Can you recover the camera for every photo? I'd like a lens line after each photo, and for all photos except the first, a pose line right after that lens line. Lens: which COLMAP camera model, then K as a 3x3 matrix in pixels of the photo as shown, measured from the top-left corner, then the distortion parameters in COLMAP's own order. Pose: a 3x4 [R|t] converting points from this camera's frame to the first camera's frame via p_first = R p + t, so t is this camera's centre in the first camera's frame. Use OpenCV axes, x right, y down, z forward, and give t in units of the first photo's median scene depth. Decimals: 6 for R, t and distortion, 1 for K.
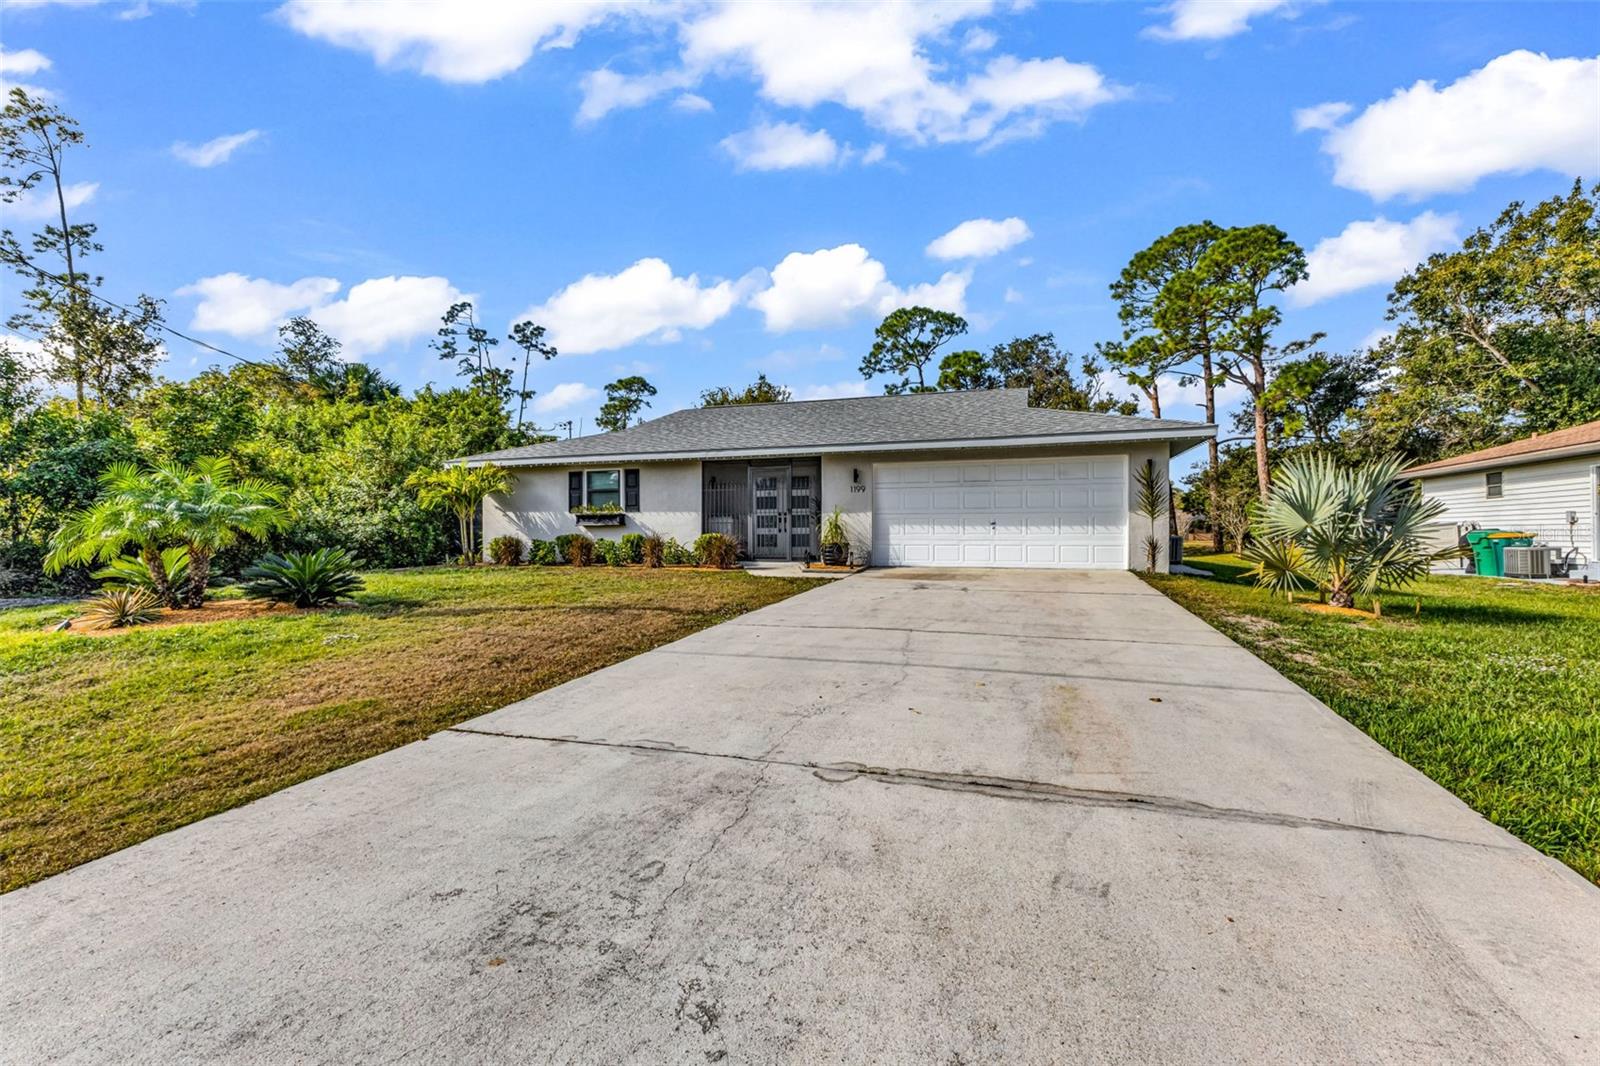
lens RADIAL K [[705.9, 0, 803.3], [0, 705.9, 528.6], [0, 0, 1]] dist [0.019041, -0.002804]
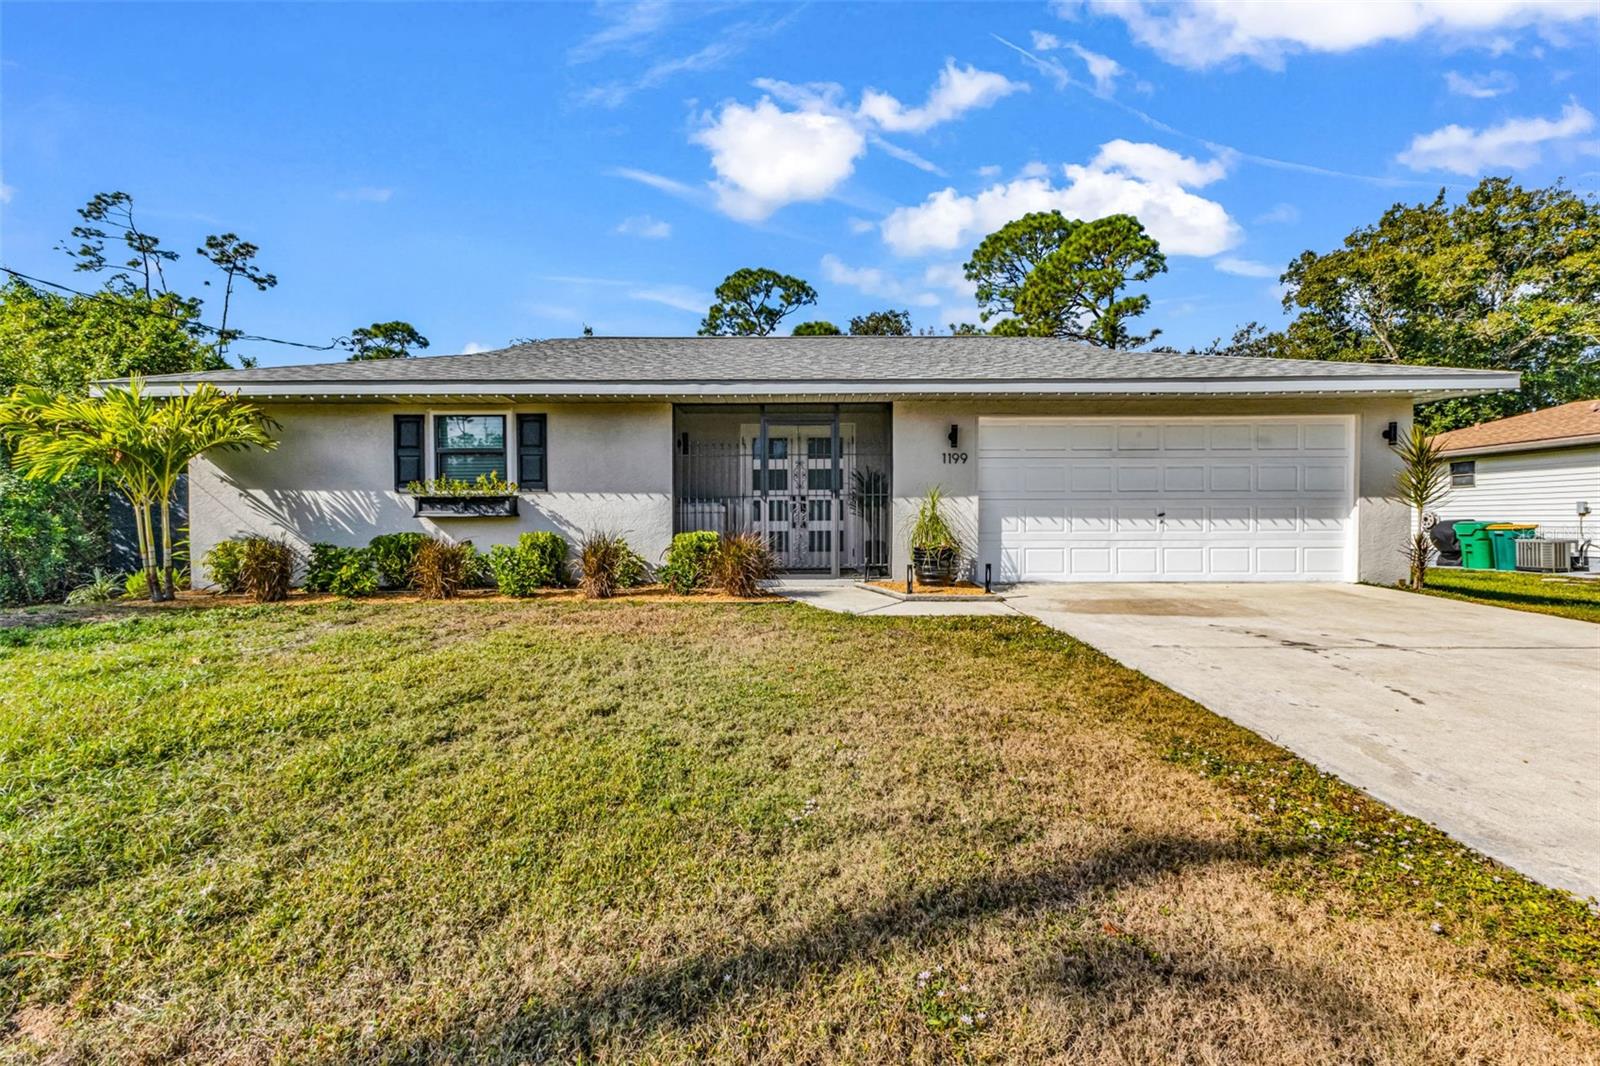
lens RADIAL K [[705.9, 0, 808.7], [0, 705.9, 527.0], [0, 0, 1]] dist [0.019041, -0.002804]
pose [[0.949336, -0.004774, 0.314227, -0.141331], [-0.000485, 0.999861, 0.016655, -0.003902], [-0.314263, -0.015963, 0.949202, 0.275772]]
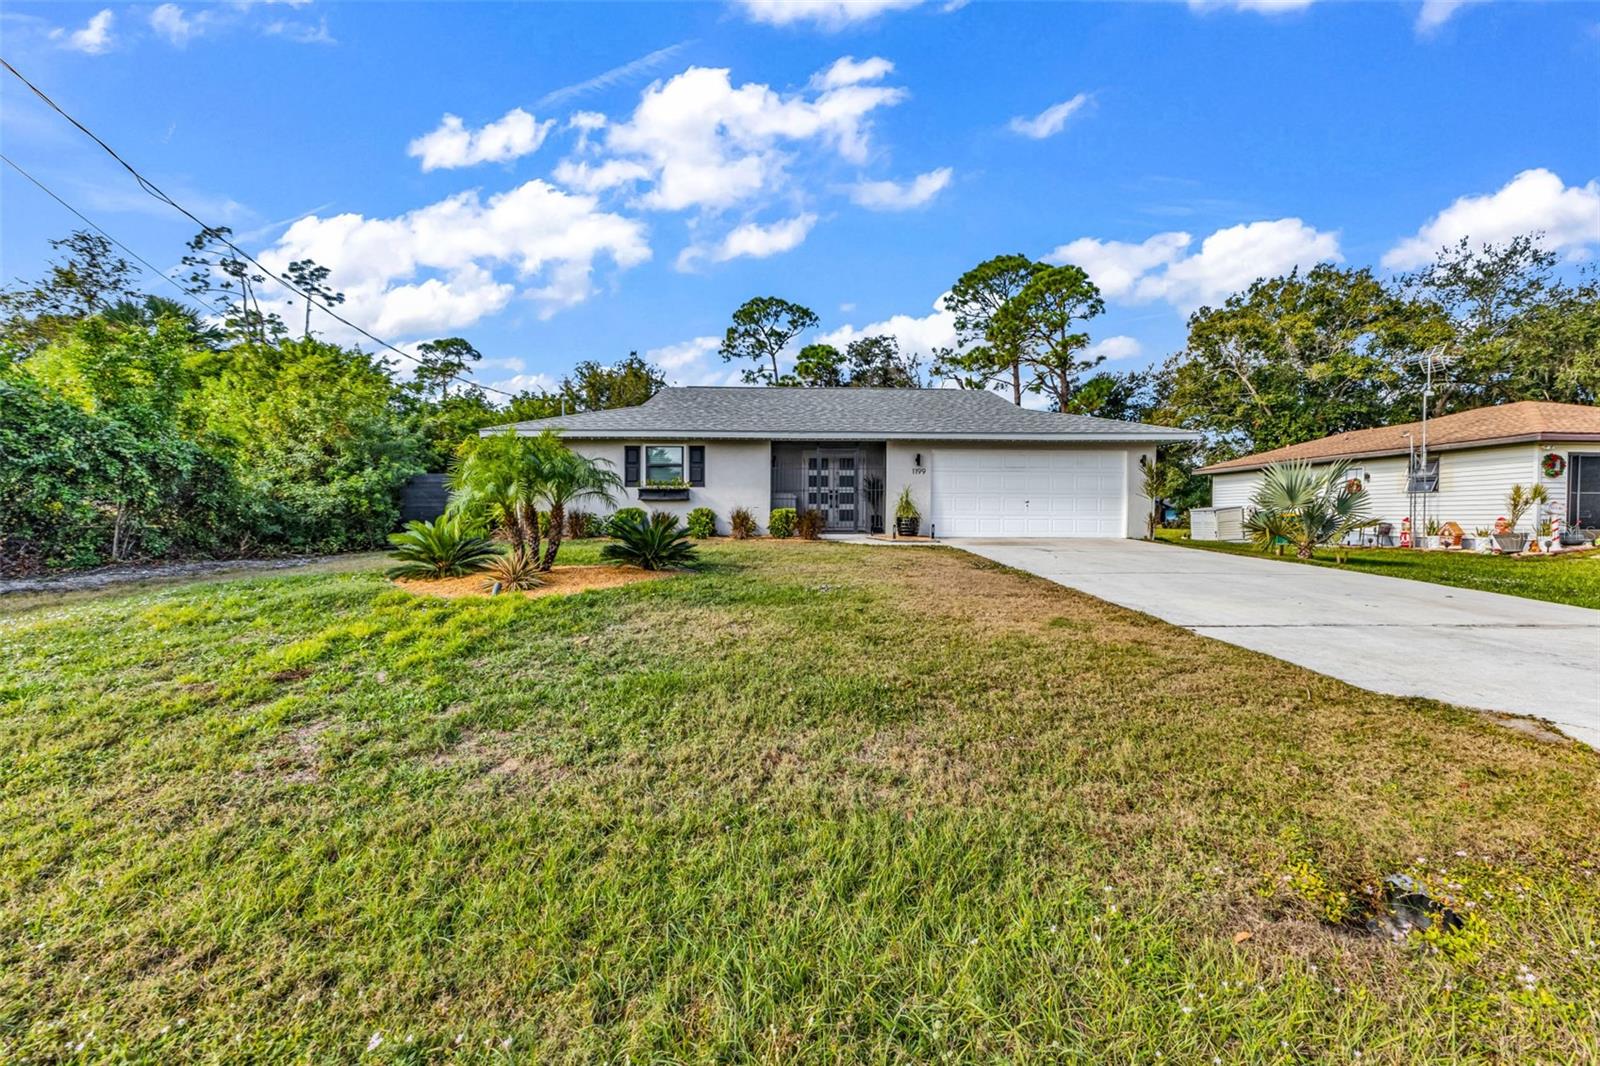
lens RADIAL K [[705.9, 0, 813.3], [0, 705.9, 530.0], [0, 0, 1]] dist [0.019041, -0.002804]
pose [[0.941654, -0.000672, 0.336582, -0.287565], [-0.008206, 0.999655, 0.024954, 0.008174], [-0.336483, -0.026260, 0.941323, -0.024060]]
